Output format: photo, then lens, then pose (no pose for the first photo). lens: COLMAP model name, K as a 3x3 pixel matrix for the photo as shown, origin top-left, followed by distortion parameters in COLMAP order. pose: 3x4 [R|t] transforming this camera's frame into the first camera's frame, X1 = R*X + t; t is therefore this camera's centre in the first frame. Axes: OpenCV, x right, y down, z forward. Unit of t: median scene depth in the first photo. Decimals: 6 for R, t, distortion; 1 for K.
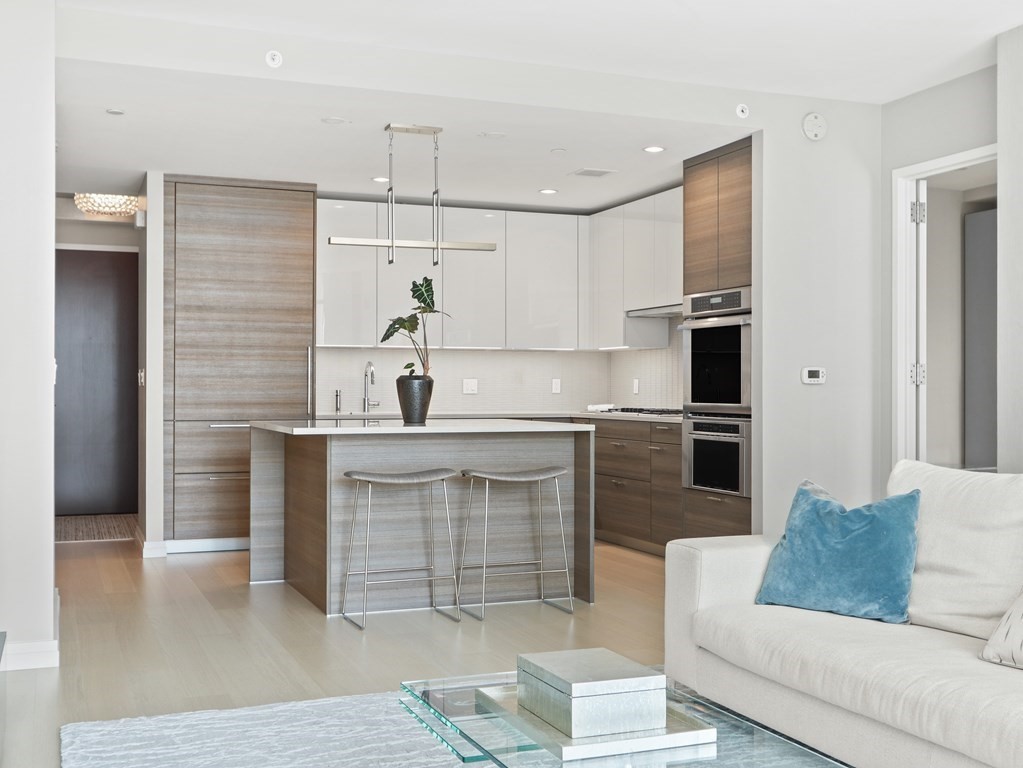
lens RADIAL K [[1187.6, 0, 511.9], [0, 1187.6, 383.2], [0, 0, 1]] dist [-0.010884, 0.000000]
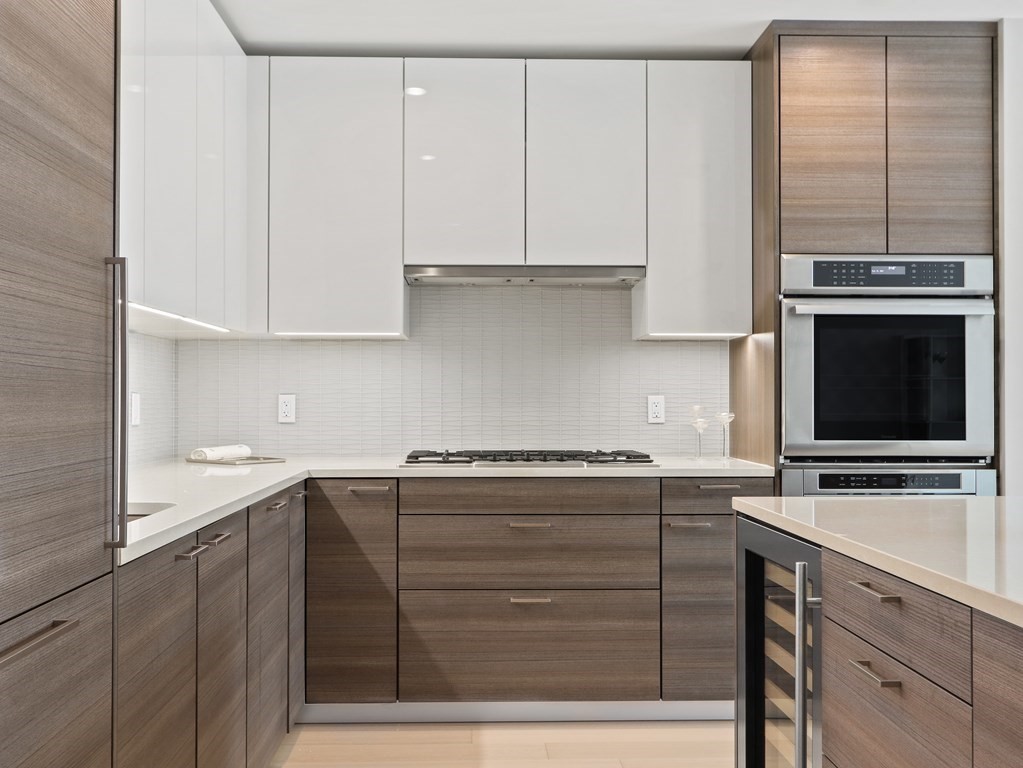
lens RADIAL K [[932.5, 0, 511.4], [0, 932.5, 391.1], [0, 0, 1]] dist [-0.006729, 0.000000]
pose [[0.323633, 0.004065, 0.946174, -0.328224], [-0.005223, 0.999983, -0.002510, -0.005928], [-0.946168, -0.004129, 0.323649, 0.991183]]
